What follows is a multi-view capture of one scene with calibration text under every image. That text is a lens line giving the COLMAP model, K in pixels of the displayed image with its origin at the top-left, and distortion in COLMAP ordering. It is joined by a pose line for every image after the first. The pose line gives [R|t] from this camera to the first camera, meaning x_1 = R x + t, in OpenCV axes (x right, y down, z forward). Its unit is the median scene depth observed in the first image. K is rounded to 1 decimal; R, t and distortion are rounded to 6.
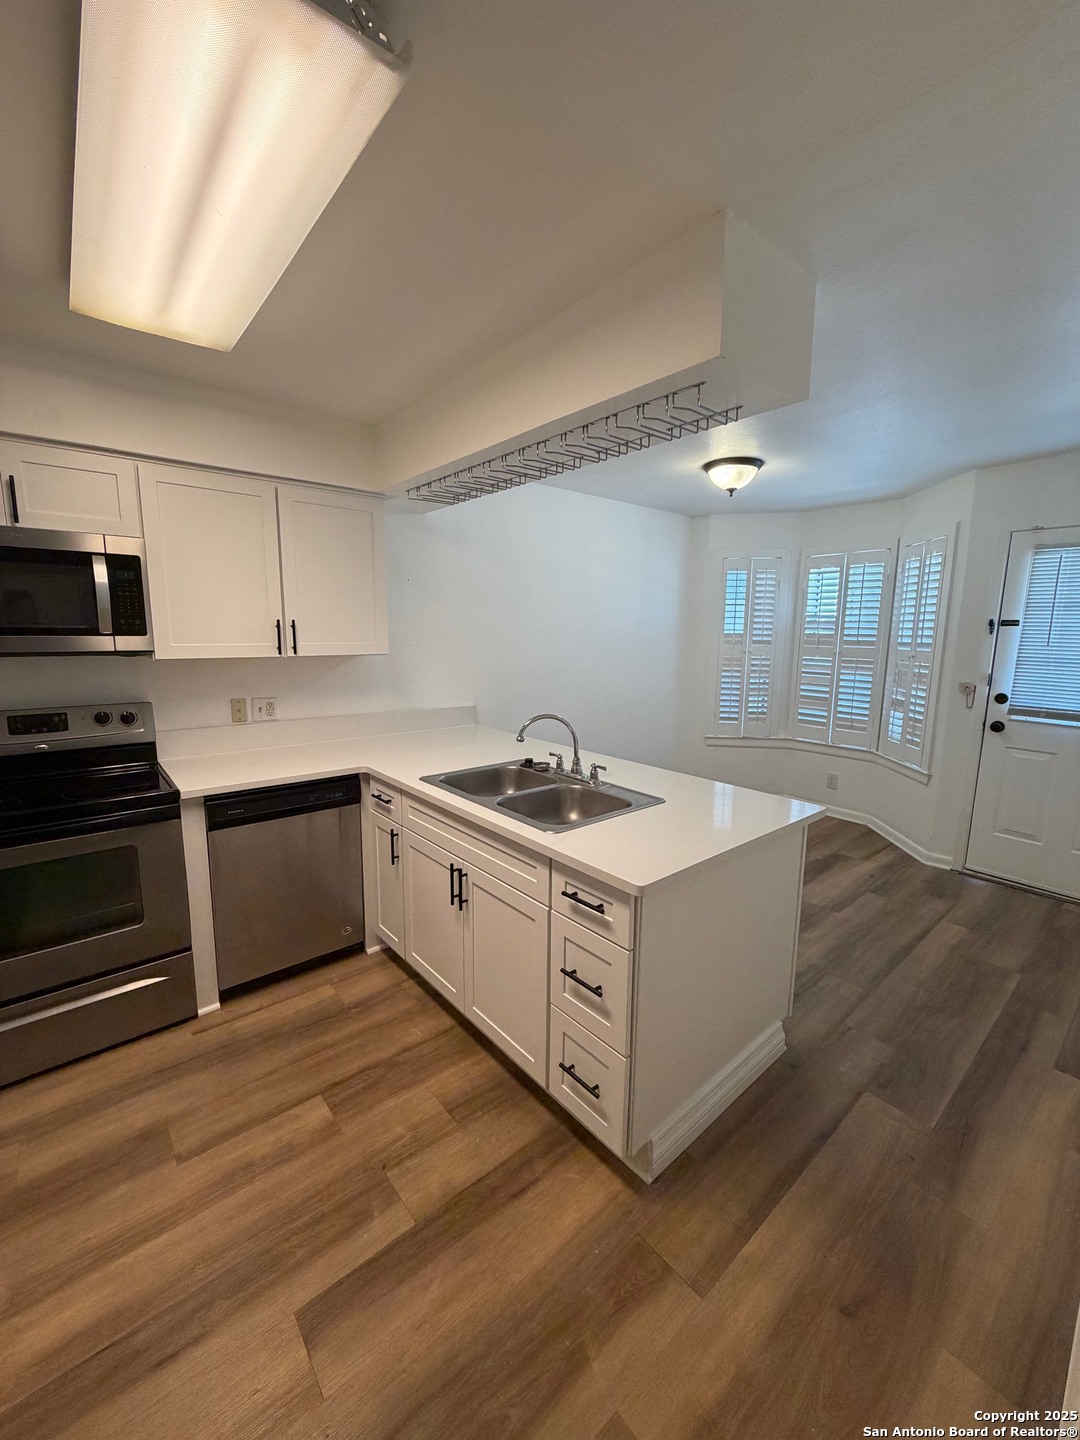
lens RADIAL K [[577.0, 0, 540.0], [0, 577.0, 720.0], [0, 0, 1]] dist [0.000458, 0.000046]
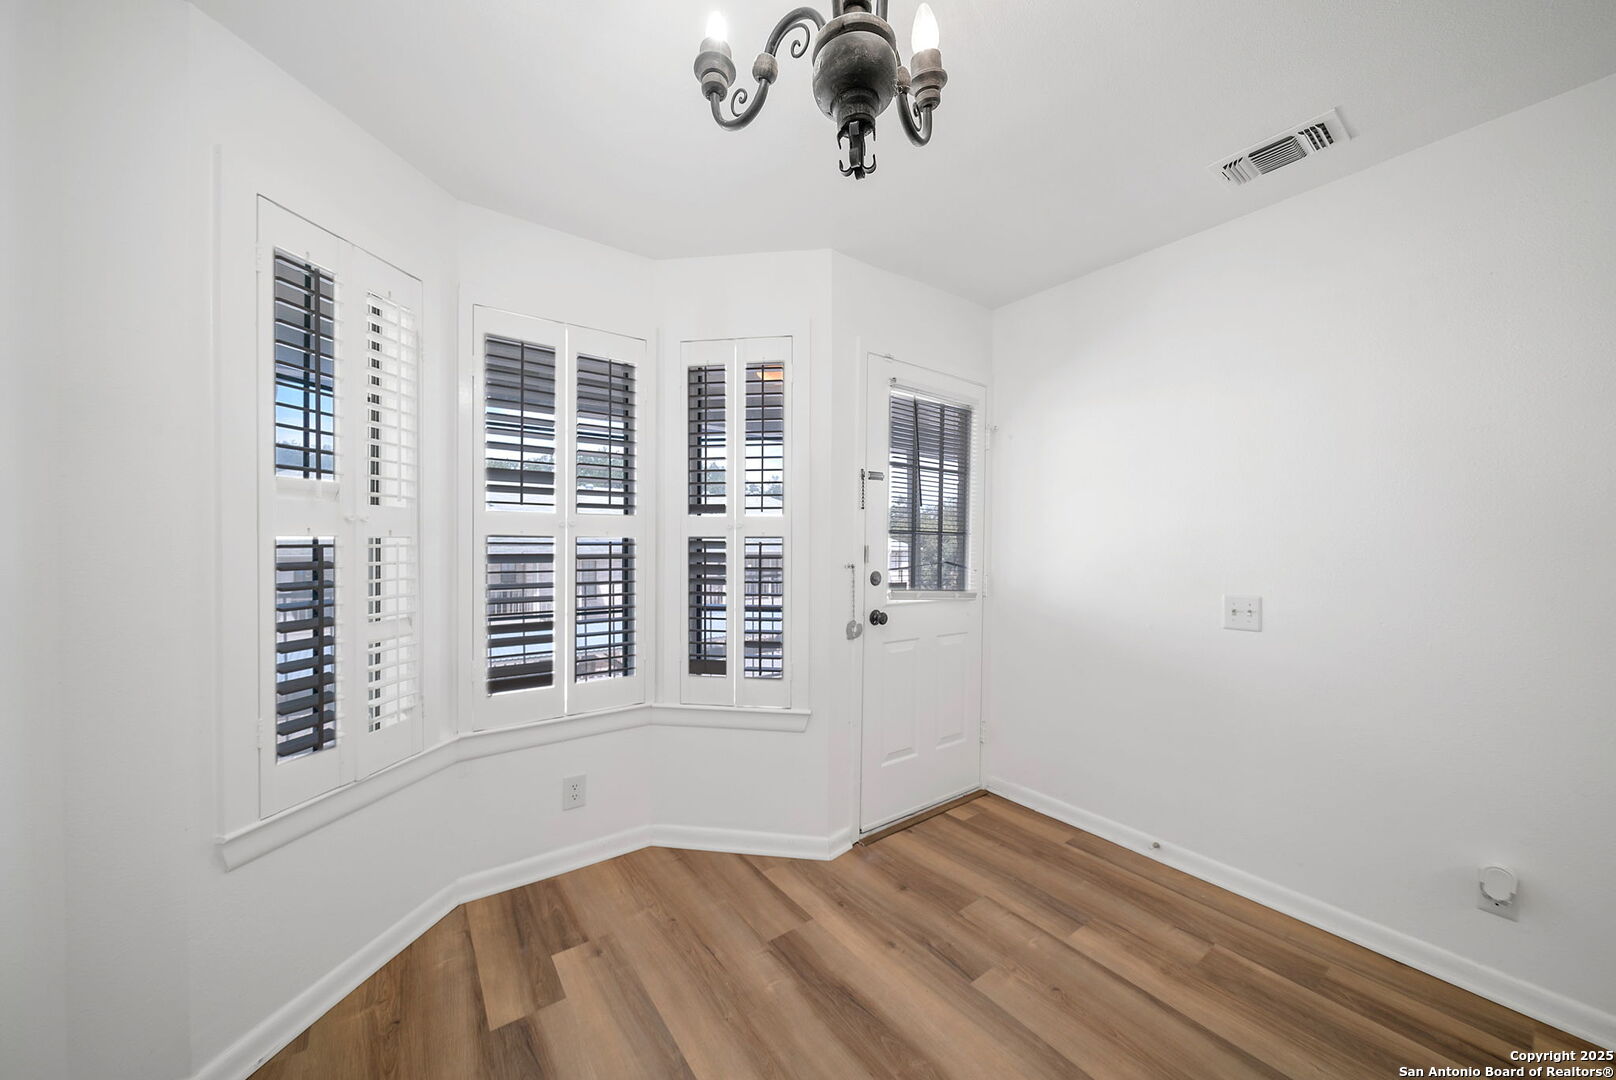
lens RADIAL K [[550.6, 0, 791.9], [0, 550.6, 542.2], [0, 0, 1]] dist [-0.000099, -0.000039]
pose [[0.072618, -0.000053, 0.997360, 0.097633], [0.154201, 0.987976, -0.011175, -0.096761], [-0.985367, 0.154605, 0.071753, 1.122112]]
